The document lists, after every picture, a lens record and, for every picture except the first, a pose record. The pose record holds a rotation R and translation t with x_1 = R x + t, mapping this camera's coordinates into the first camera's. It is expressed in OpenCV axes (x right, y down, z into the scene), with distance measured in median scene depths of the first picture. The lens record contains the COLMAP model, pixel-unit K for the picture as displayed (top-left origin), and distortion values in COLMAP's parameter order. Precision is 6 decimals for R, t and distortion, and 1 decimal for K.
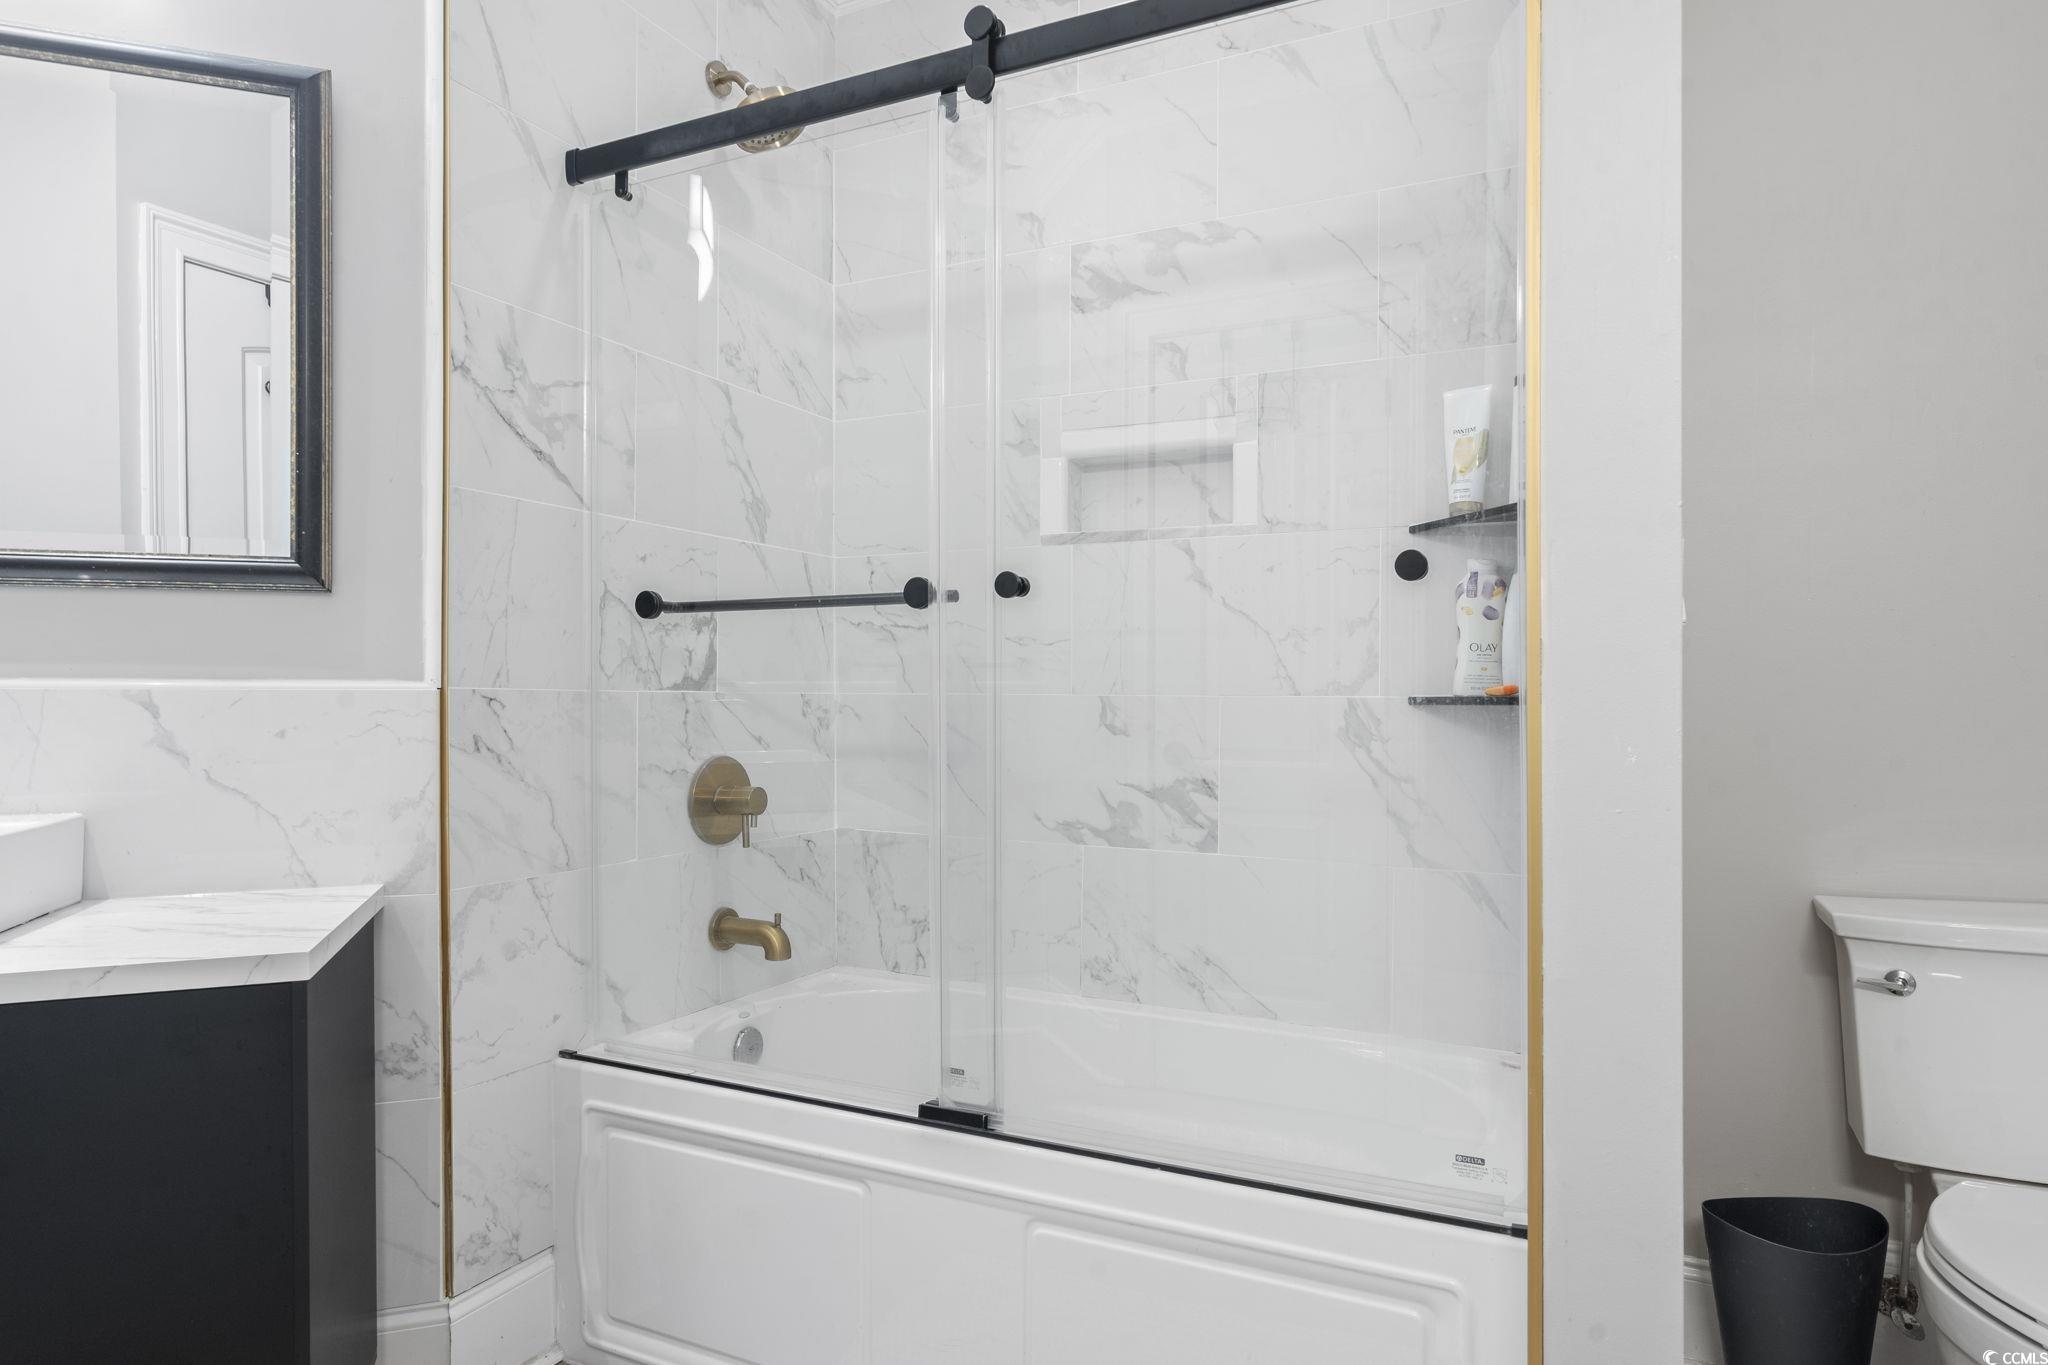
lens RADIAL K [[1230.1, 0, 1025.2], [0, 1230.1, 690.4], [0, 0, 1]] dist [-0.006857, -0.002292]
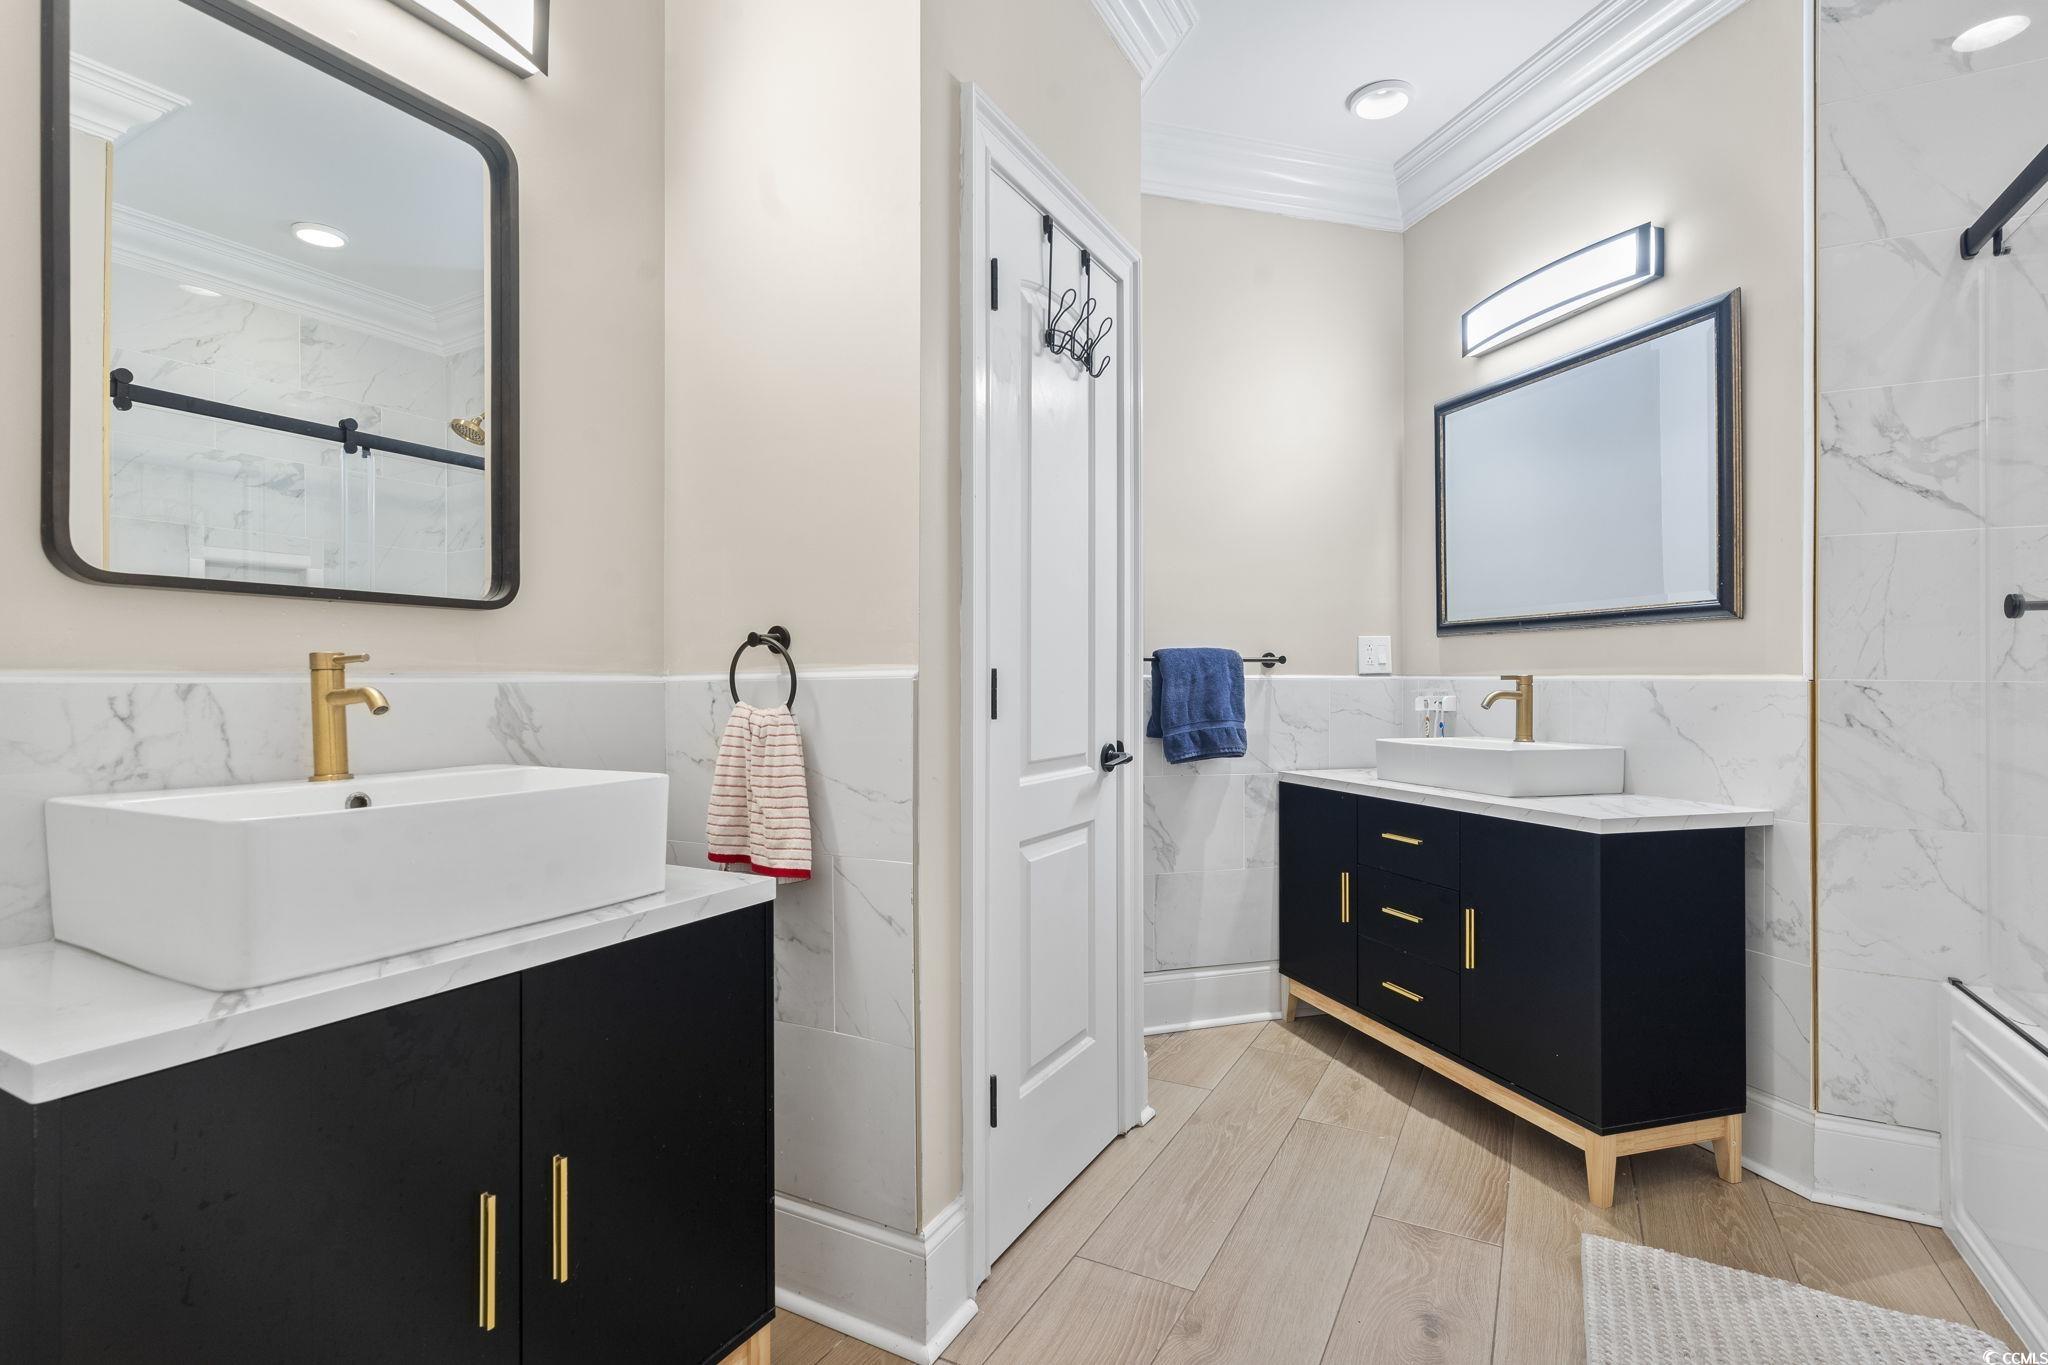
lens RADIAL K [[961.8, 0, 1025.1], [0, 961.8, 681.7], [0, 0, 1]] dist [0.005311, -0.000347]
pose [[-0.055954, -0.001616, -0.998432, 0.690392], [-0.002418, 0.999996, -0.001483, 0.004358], [0.998430, 0.002331, -0.055957, 0.149212]]
